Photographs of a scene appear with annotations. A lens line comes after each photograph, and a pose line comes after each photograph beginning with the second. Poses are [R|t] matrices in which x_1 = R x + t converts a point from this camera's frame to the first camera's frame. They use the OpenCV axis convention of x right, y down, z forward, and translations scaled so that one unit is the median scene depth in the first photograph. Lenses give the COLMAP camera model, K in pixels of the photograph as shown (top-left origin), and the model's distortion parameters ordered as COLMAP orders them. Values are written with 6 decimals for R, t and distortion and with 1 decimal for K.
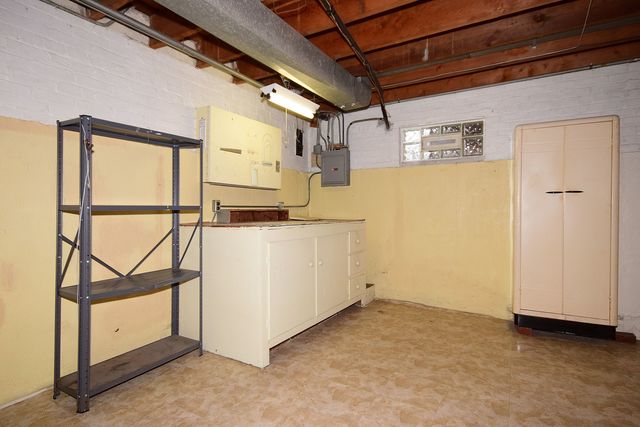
lens RADIAL K [[327.3, 0, 320.0], [0, 327.3, 213.5], [0, 0, 1]] dist [0.000619, 0.000084]
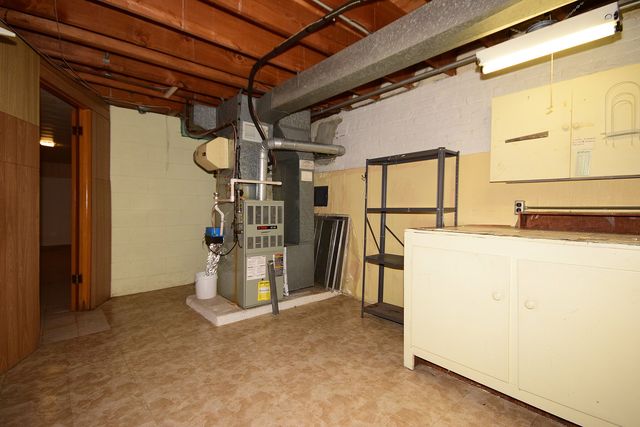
lens RADIAL K [[304.4, 0, 321.7], [0, 304.4, 212.3], [0, 0, 1]] dist [0.016680, -0.007984]
pose [[-0.293435, 0.017720, -0.955815, 0.887862], [-0.016469, 0.999586, 0.023588, -0.030965], [0.955837, 0.022663, -0.293021, 1.121180]]
